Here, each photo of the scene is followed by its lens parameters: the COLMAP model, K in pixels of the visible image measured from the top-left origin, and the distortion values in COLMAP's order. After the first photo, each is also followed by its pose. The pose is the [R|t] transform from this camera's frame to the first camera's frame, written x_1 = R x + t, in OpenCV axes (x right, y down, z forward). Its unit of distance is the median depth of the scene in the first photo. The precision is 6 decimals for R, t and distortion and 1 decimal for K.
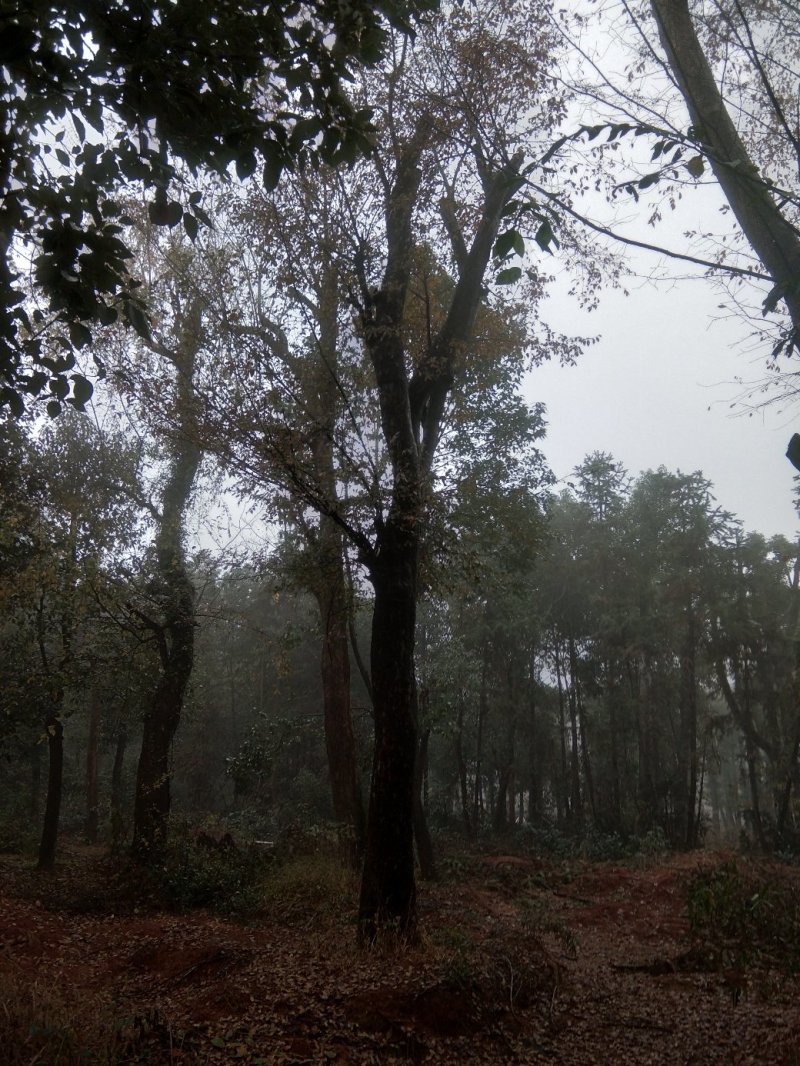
lens RADIAL K [[861.5, 0, 399.6], [0, 861.5, 538.6], [0, 0, 1]] dist [0.090858, -0.133523]
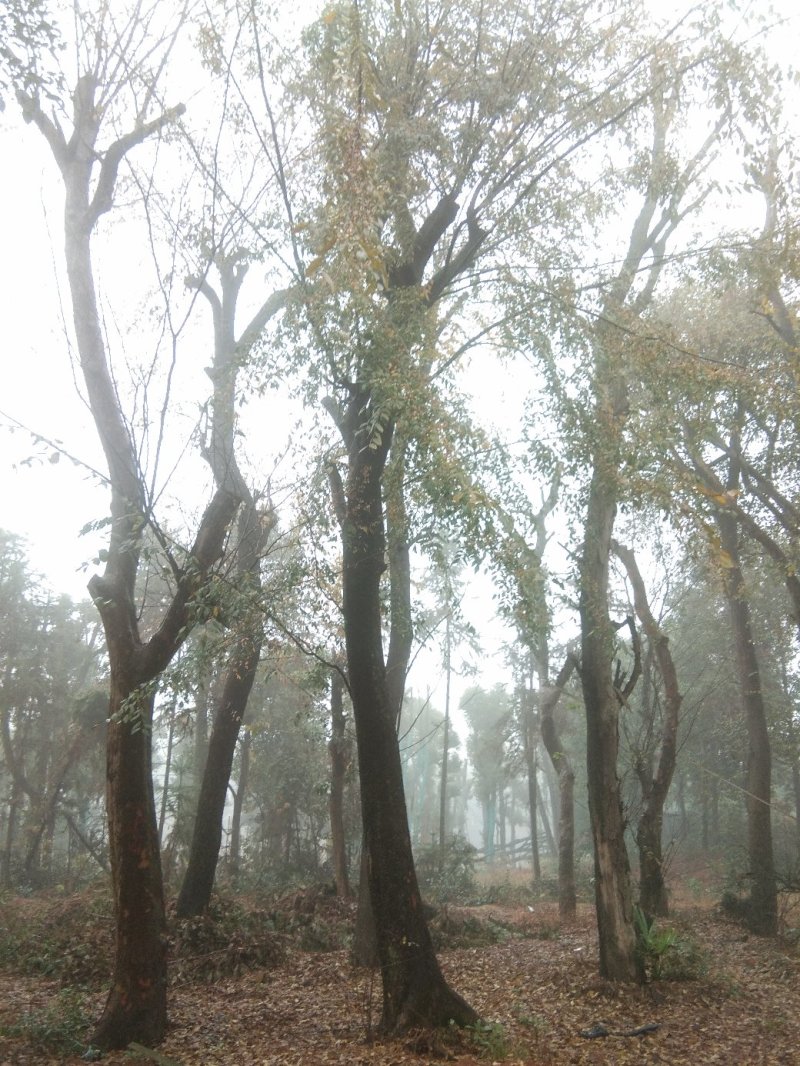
lens RADIAL K [[861.5, 0, 416.1], [0, 861.5, 541.3], [0, 0, 1]] dist [0.090858, -0.133523]
pose [[0.706731, 0.204423, 0.677306, -0.052585], [-0.174441, 0.978139, -0.113199, -0.033452], [-0.685640, -0.038149, 0.726941, -0.135582]]
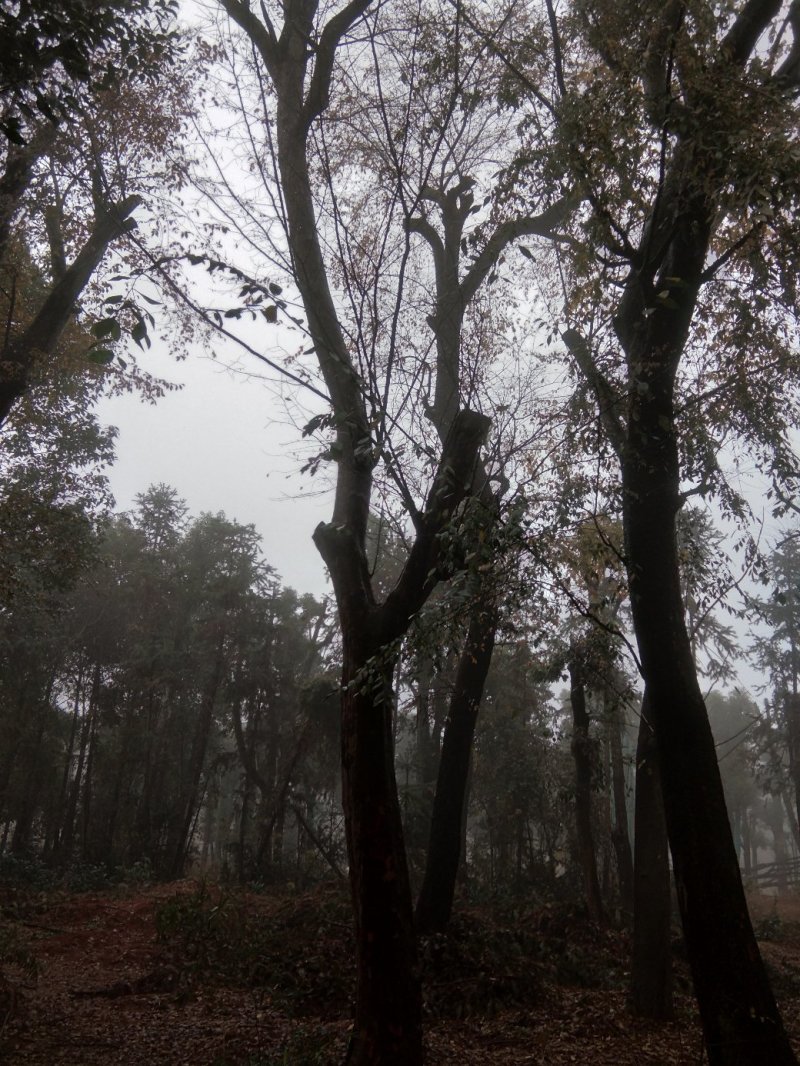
lens RADIAL K [[861.5, 0, 408.9], [0, 861.5, 545.6], [0, 0, 1]] dist [0.090858, -0.133523]
pose [[0.853911, 0.187604, 0.485429, -0.006781], [-0.173476, 0.982026, -0.074366, -0.006276], [-0.490655, -0.020708, 0.871108, -0.035688]]
